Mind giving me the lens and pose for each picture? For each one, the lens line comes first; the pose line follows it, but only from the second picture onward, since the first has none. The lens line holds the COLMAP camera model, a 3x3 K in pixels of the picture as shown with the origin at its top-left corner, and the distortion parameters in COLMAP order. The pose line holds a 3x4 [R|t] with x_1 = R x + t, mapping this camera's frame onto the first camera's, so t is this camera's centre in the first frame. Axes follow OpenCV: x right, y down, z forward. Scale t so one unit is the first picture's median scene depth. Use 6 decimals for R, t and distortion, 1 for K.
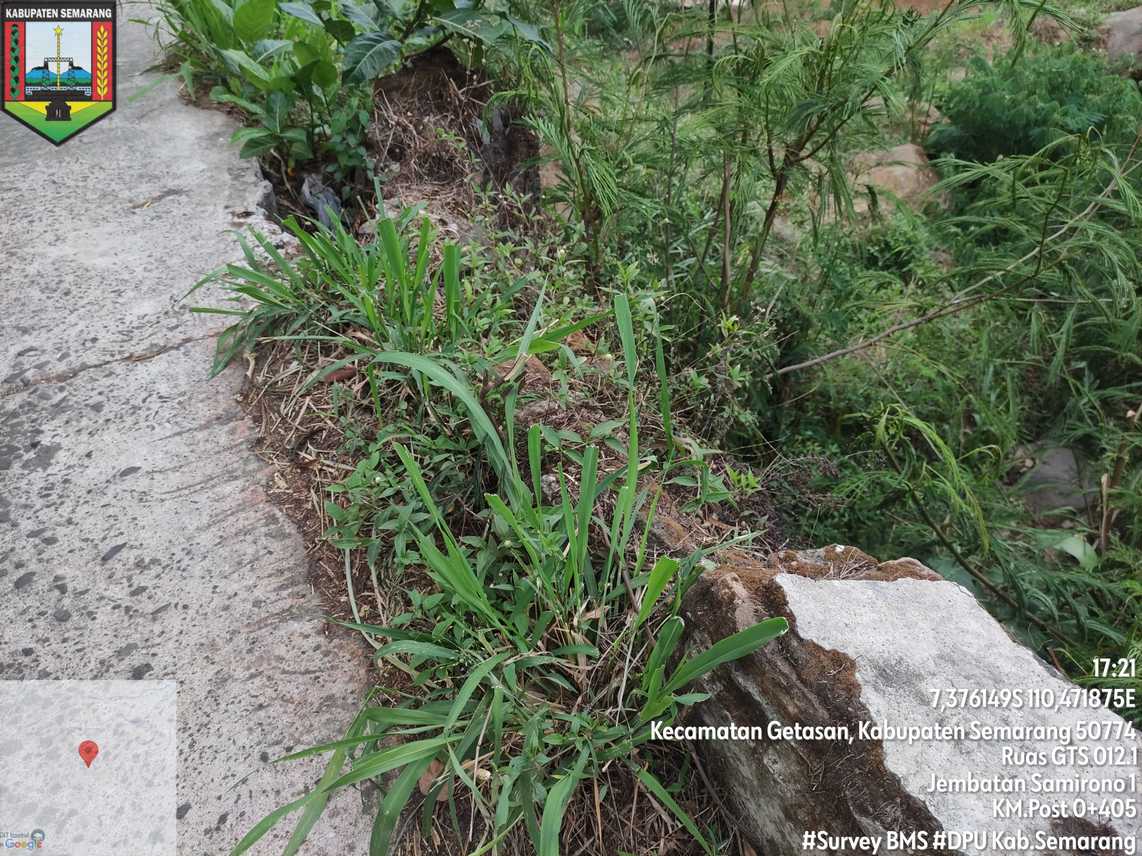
lens RADIAL K [[841.3, 0, 569.4], [0, 841.3, 430.2], [0, 0, 1]] dist [0.053139, -0.049397]
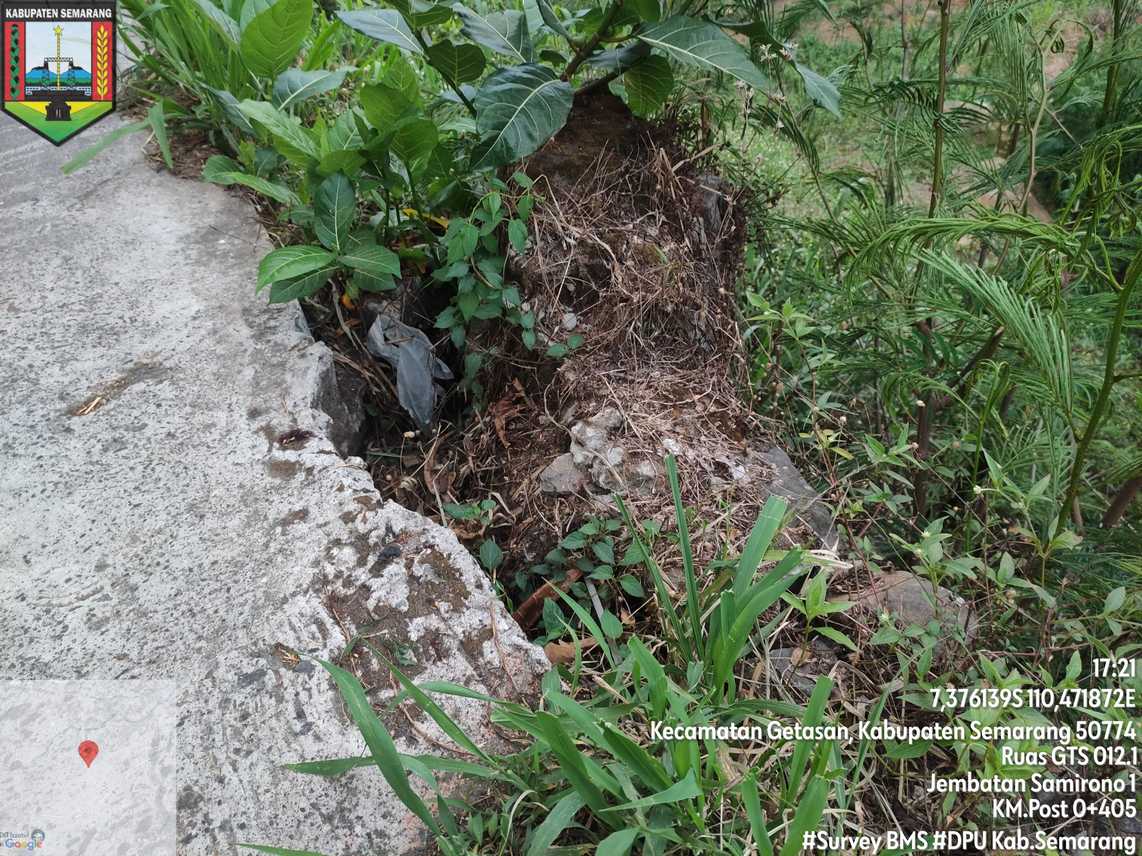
lens RADIAL K [[841.3, 0, 572.8], [0, 841.3, 430.0], [0, 0, 1]] dist [0.053139, -0.049397]
pose [[0.999017, -0.029793, 0.032811, -0.218495], [0.029671, 0.999551, 0.004189, -0.238563], [-0.032921, -0.003212, 0.999453, 0.463078]]
